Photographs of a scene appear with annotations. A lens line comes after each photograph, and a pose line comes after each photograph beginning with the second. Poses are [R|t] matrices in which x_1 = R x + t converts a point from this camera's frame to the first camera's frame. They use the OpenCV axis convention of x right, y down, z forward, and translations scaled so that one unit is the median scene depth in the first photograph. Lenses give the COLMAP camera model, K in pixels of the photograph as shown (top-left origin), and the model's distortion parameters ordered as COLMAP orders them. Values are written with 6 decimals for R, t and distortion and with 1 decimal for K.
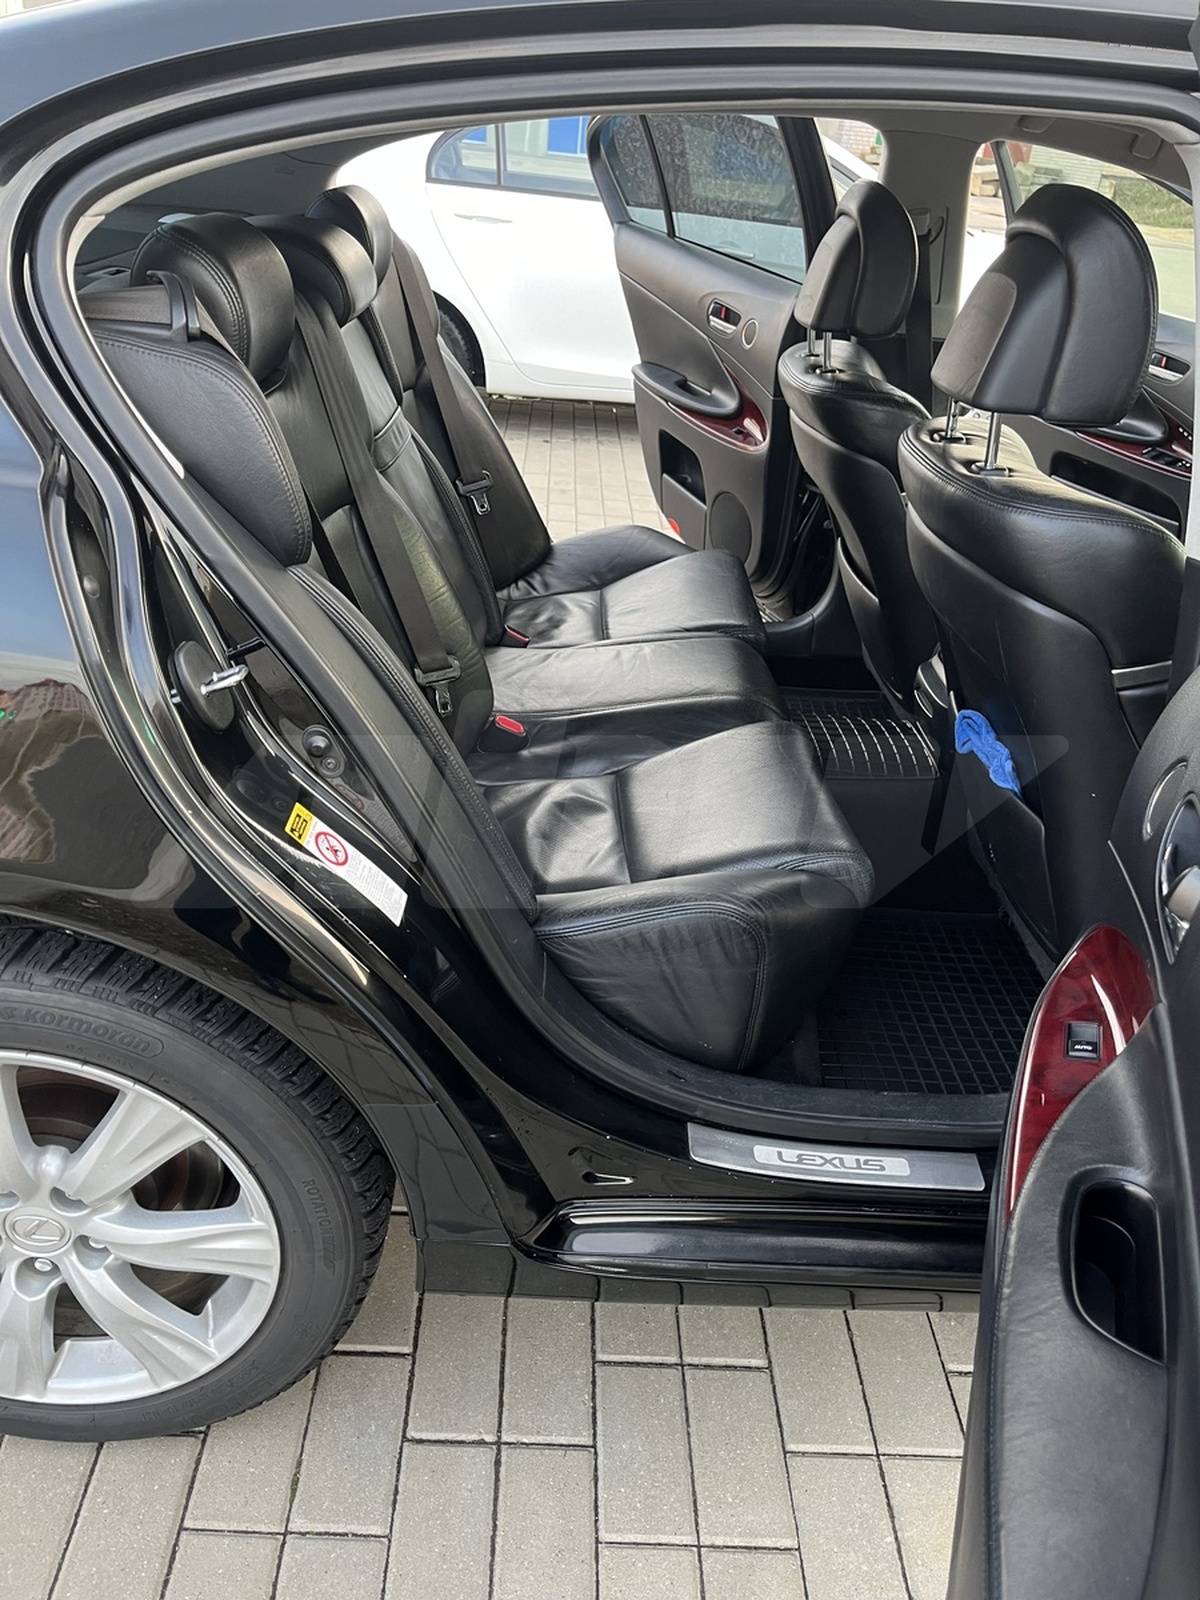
lens RADIAL K [[1197.0, 0, 597.8], [0, 1197.0, 791.1], [0, 0, 1]] dist [0.059455, -0.079541]
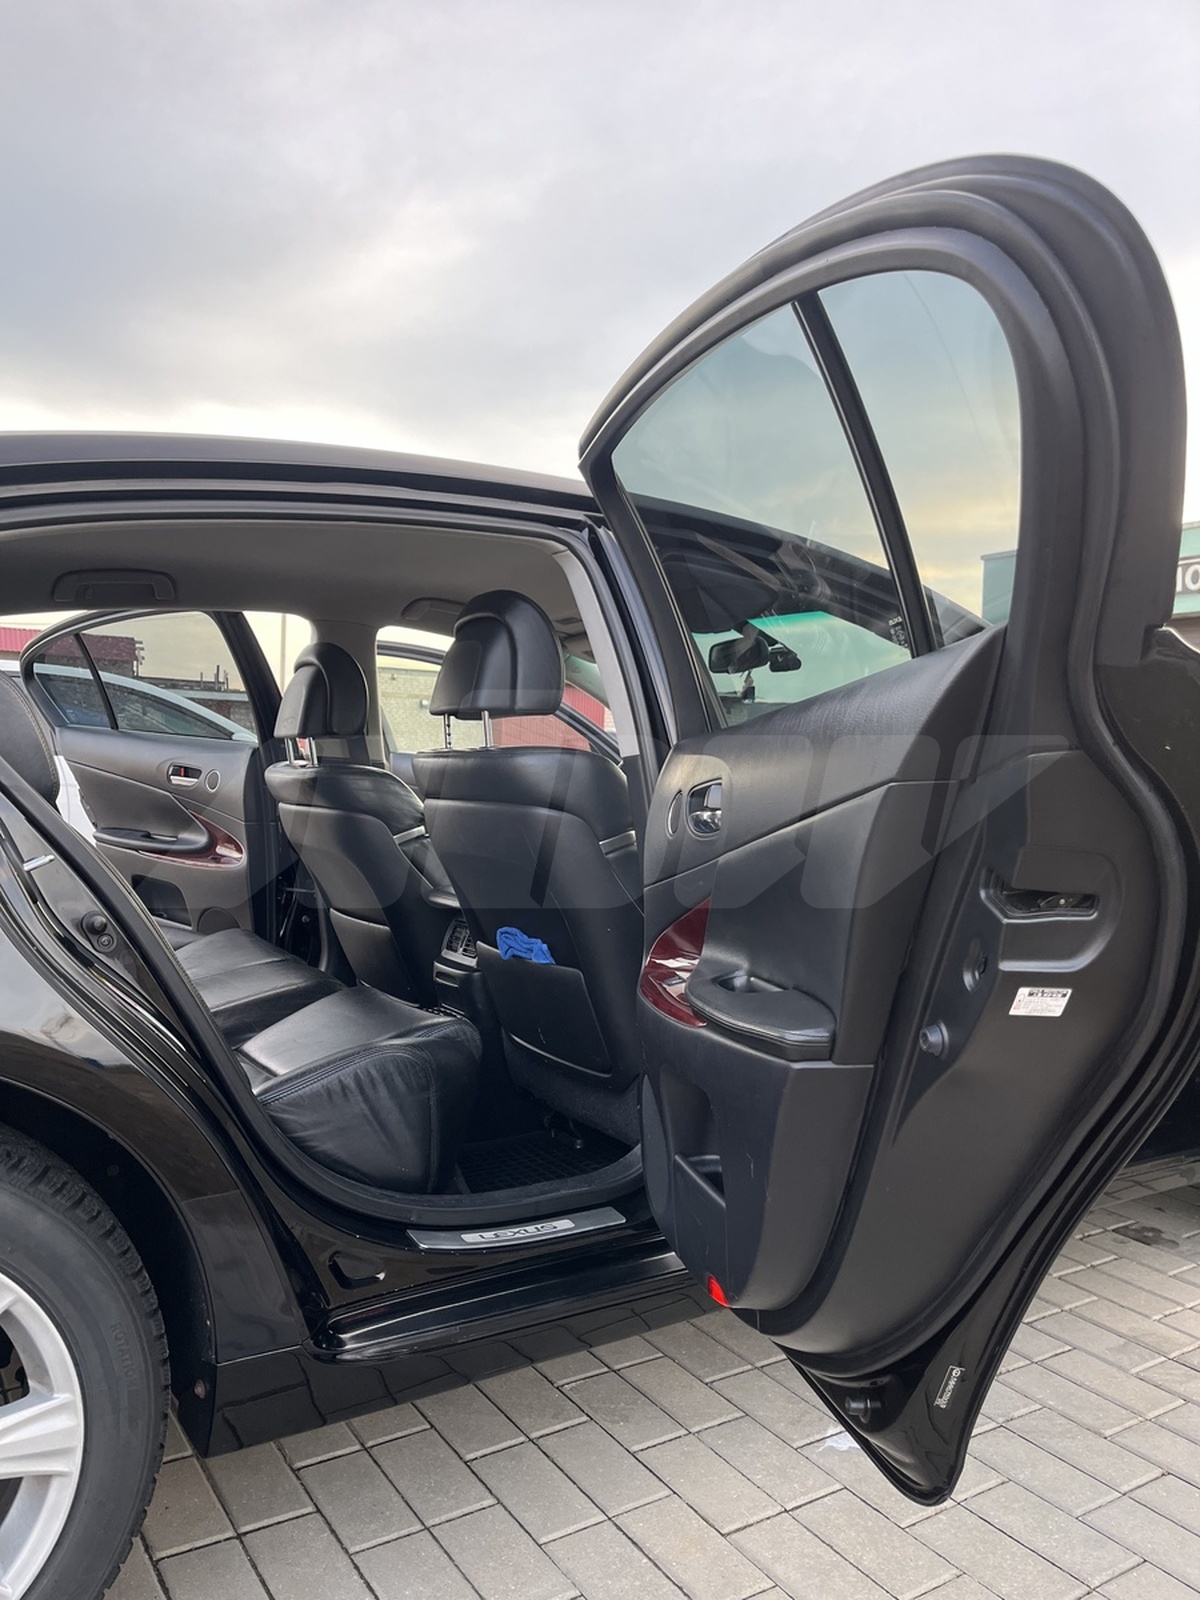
lens RADIAL K [[1197.0, 0, 597.8], [0, 1197.0, 791.1], [0, 0, 1]] dist [0.059455, -0.079541]
pose [[0.851848, -0.074745, 0.518429, -0.359327], [0.294357, 0.887002, -0.355782, 0.370674], [-0.433255, 0.455675, 0.777593, -0.237201]]
